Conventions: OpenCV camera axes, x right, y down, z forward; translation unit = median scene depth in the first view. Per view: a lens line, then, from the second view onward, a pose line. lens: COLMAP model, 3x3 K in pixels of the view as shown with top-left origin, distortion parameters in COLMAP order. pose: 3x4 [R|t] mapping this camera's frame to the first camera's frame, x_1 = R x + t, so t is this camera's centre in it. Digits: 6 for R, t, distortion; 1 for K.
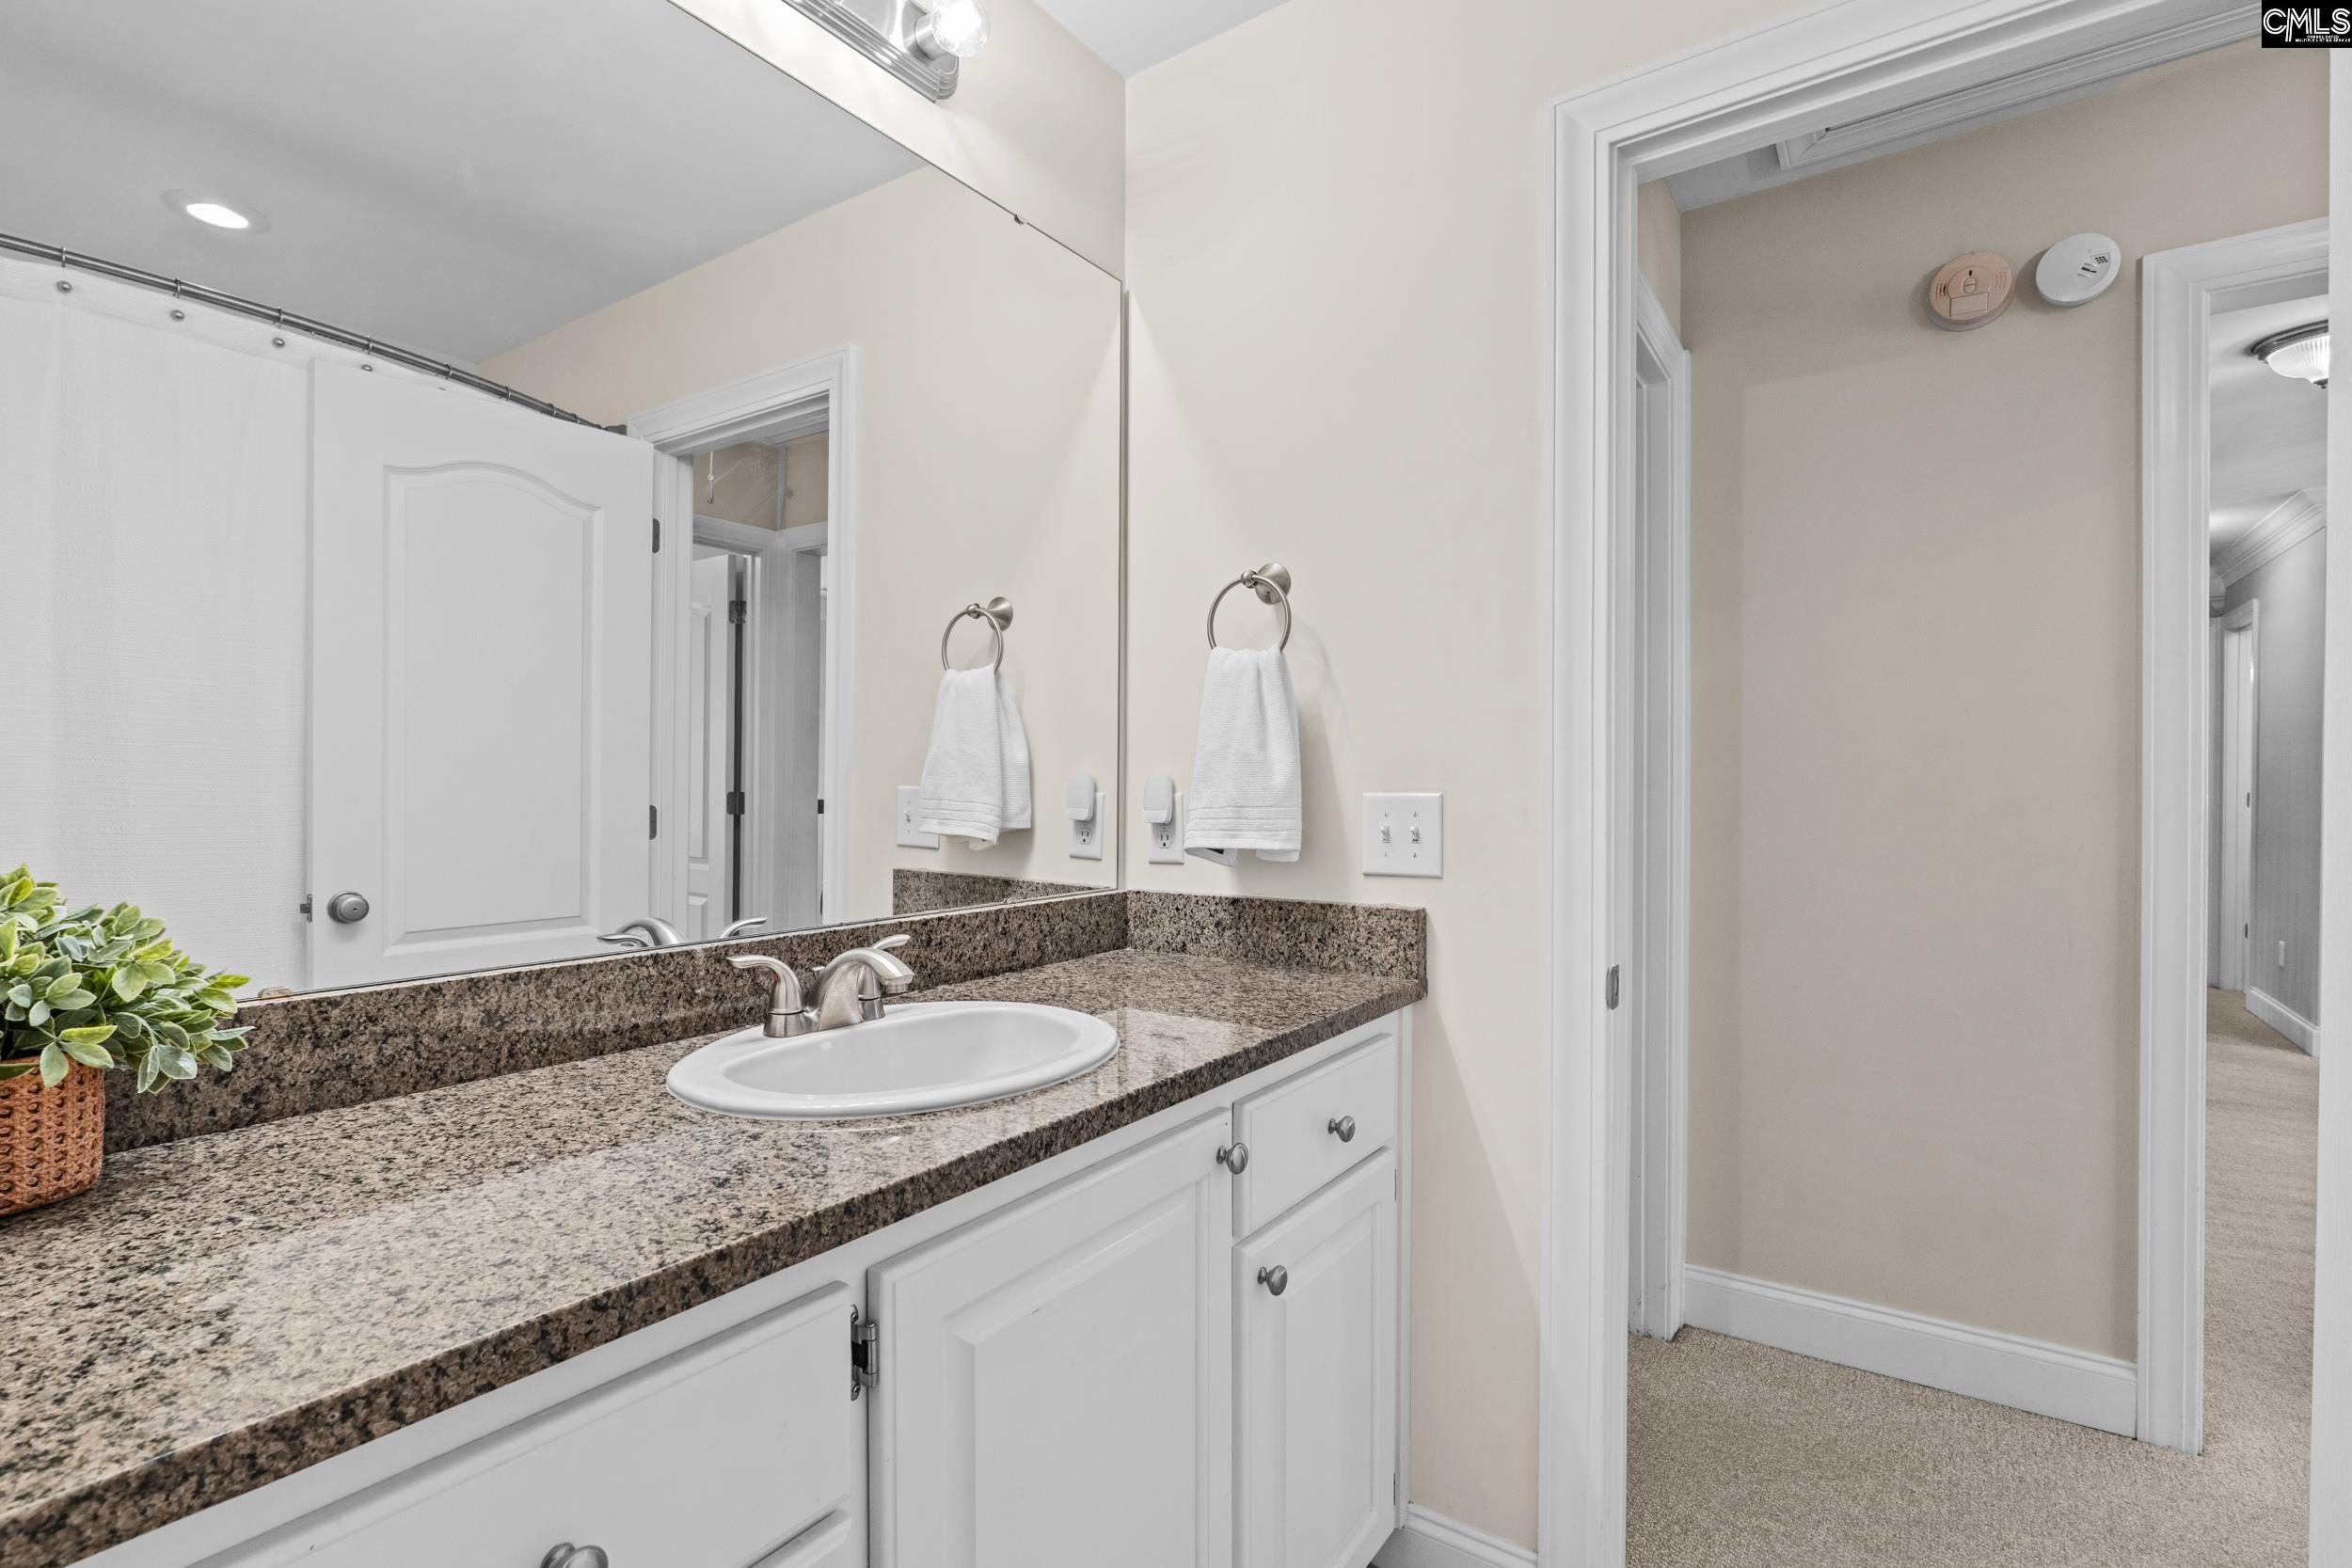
lens RADIAL K [[1081.1, 0, 1154.8], [0, 1081.1, 803.2], [0, 0, 1]] dist [-0.010511, 0.002731]
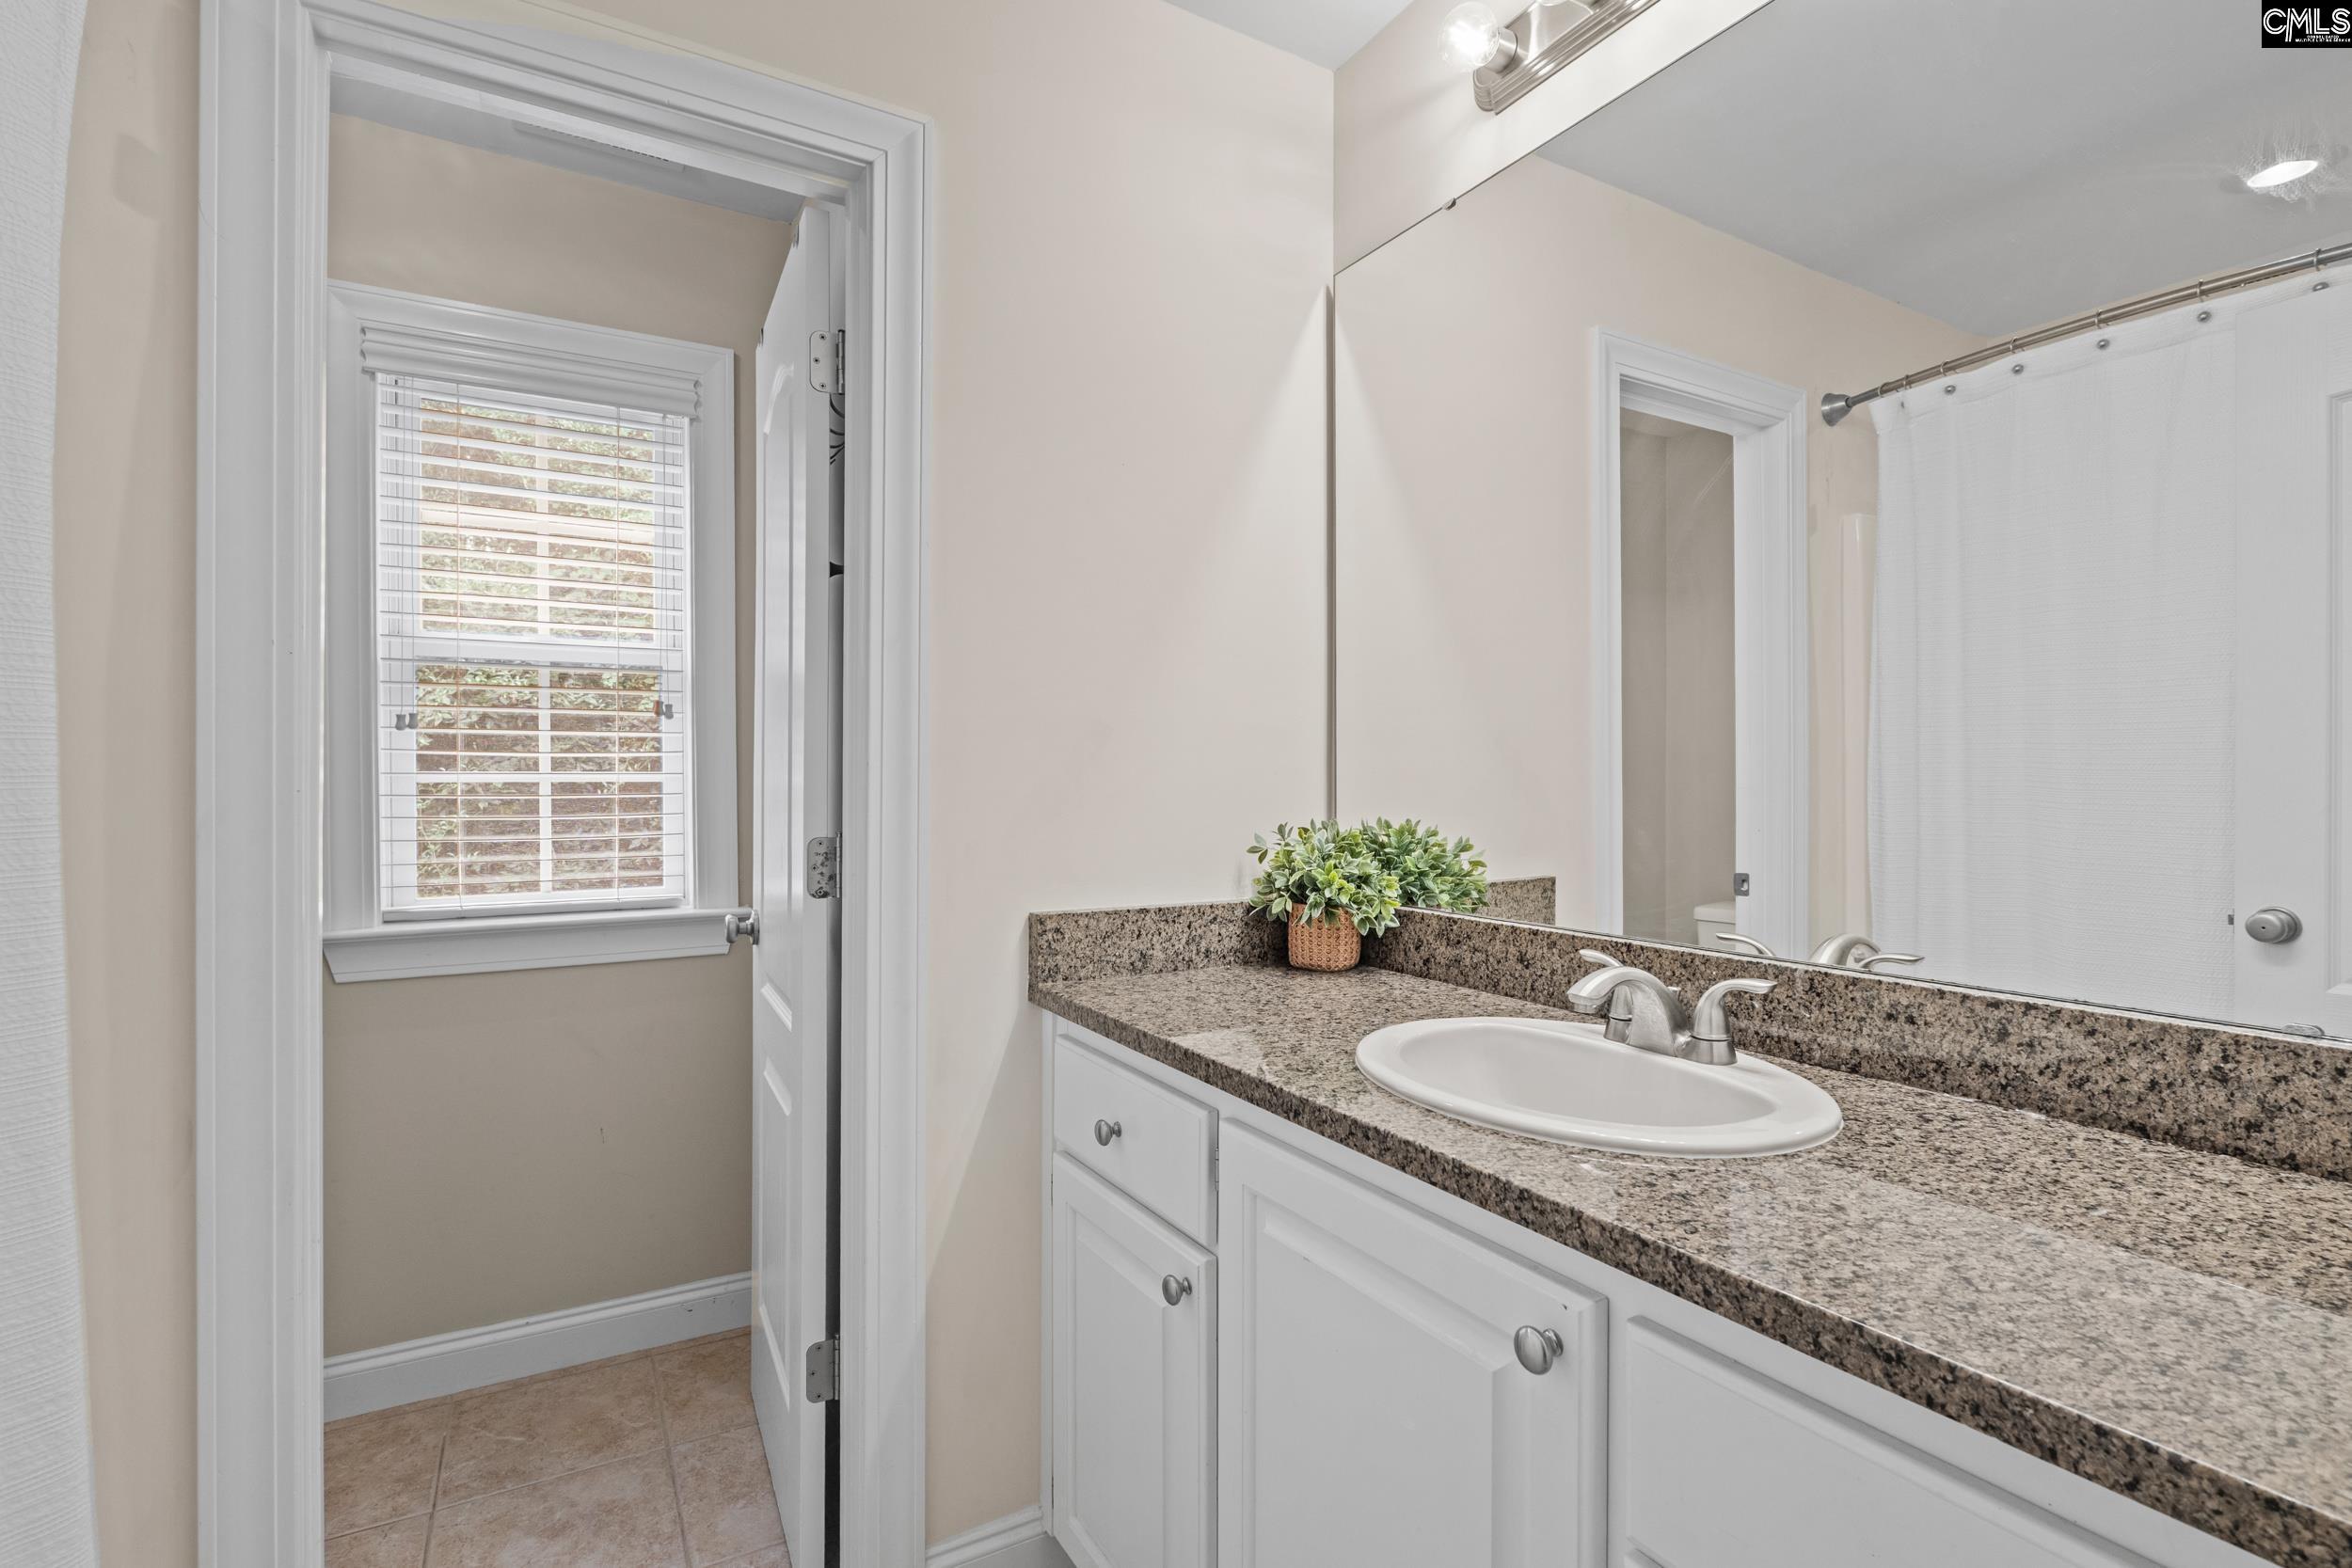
lens RADIAL K [[1081.1, 0, 1156.8], [0, 1081.1, 766.2], [0, 0, 1]] dist [-0.010511, 0.002731]
pose [[-0.418350, -0.008169, -0.908249, 0.884148], [-0.009239, 0.999946, -0.004738, -0.041394], [0.908239, 0.006409, -0.418403, 1.168421]]
